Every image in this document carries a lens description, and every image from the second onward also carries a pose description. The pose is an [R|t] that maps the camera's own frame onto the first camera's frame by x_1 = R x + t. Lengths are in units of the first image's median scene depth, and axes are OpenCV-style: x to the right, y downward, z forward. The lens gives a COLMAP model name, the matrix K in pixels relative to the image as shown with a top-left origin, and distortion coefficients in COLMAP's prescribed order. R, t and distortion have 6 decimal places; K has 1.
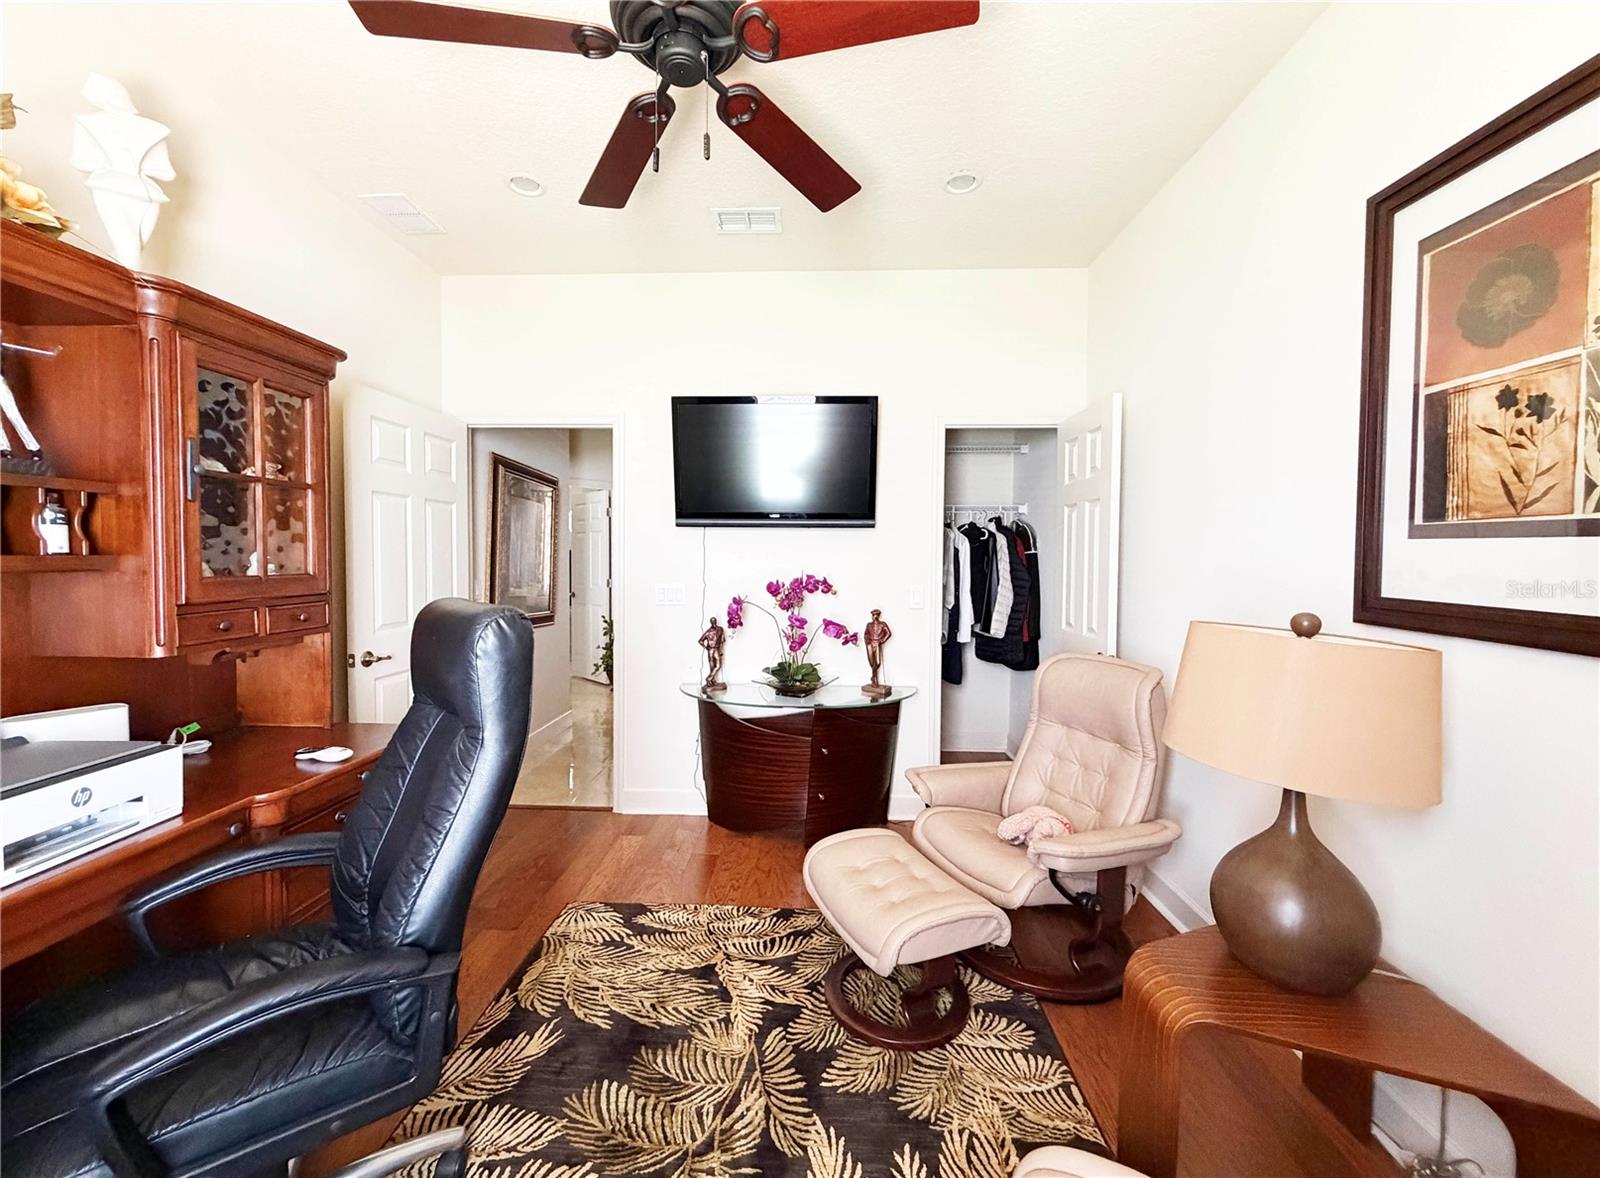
lens RADIAL K [[645.8, 0, 794.0], [0, 645.8, 576.2], [0, 0, 1]] dist [-0.000864, -0.000475]
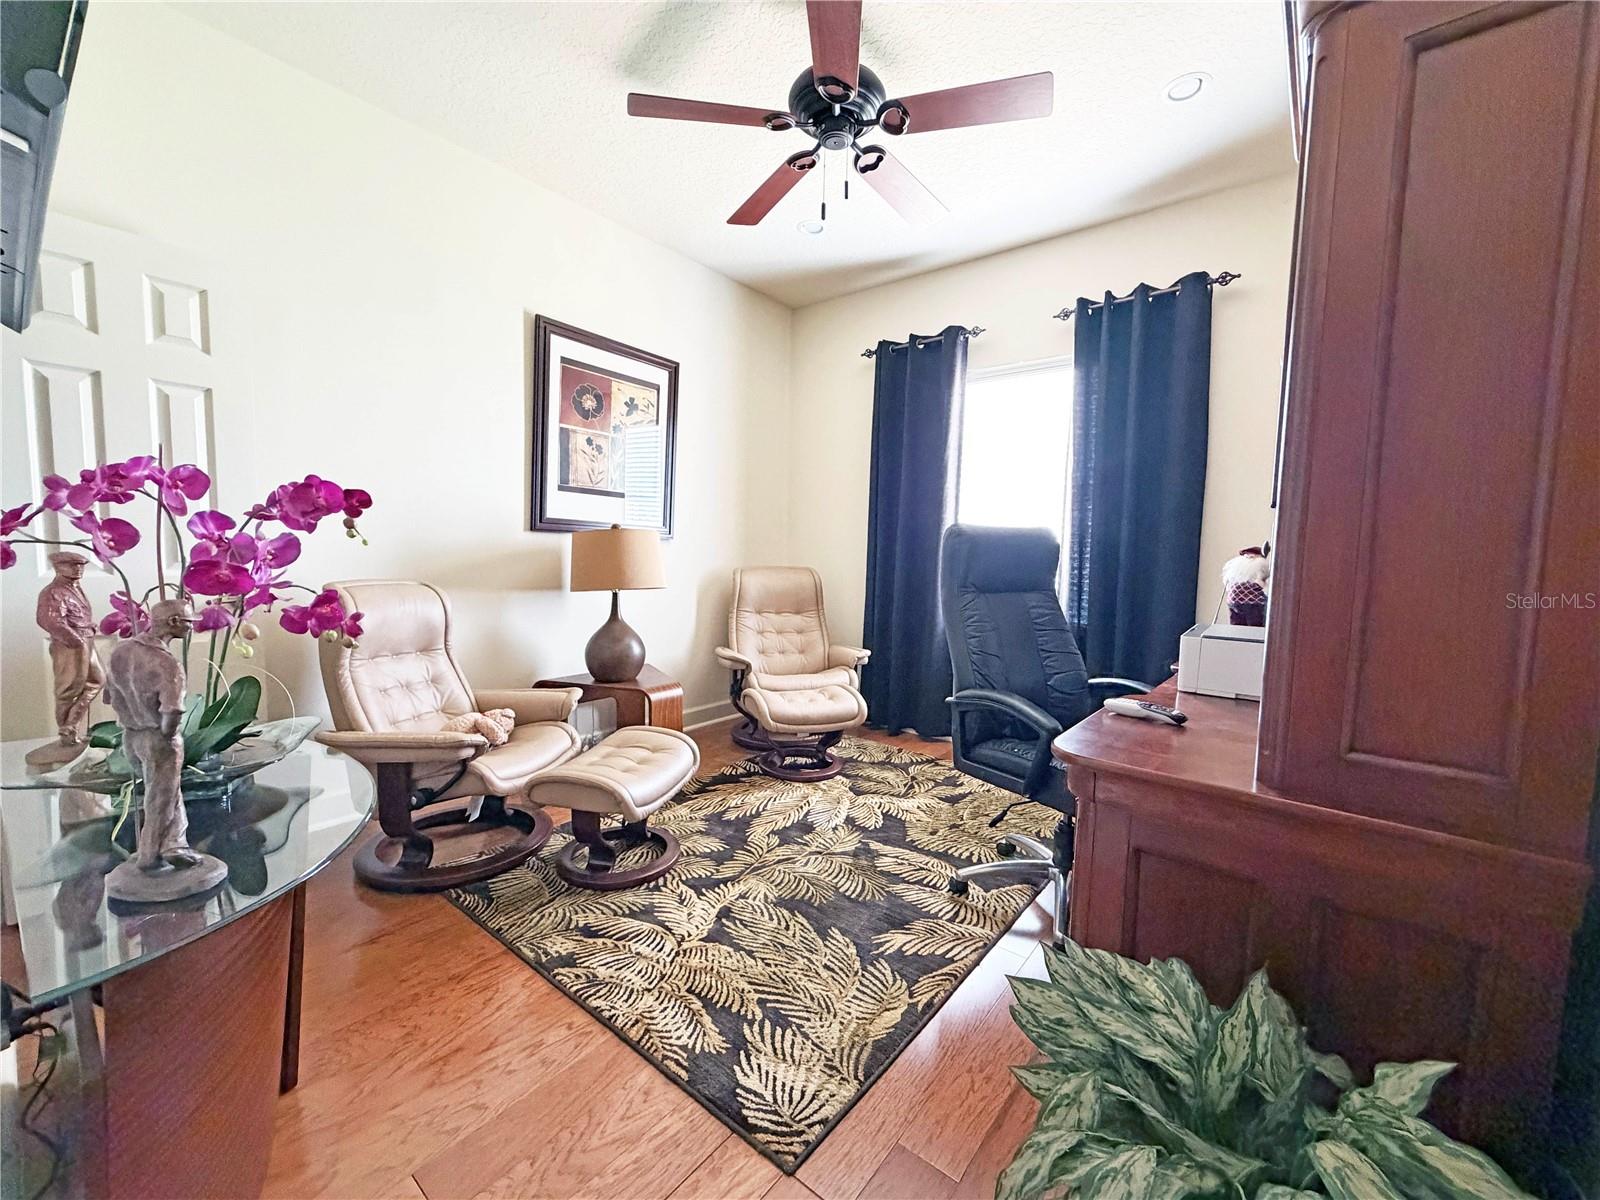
lens RADIAL K [[645.8, 0, 798.2], [0, 645.8, 598.6], [0, 0, 1]] dist [-0.000864, -0.000475]
pose [[-0.806533, -0.071281, 0.586877, -0.789485], [-0.011874, 0.994458, 0.104466, 0.052399], [-0.591070, 0.077287, -0.802909, 1.767418]]
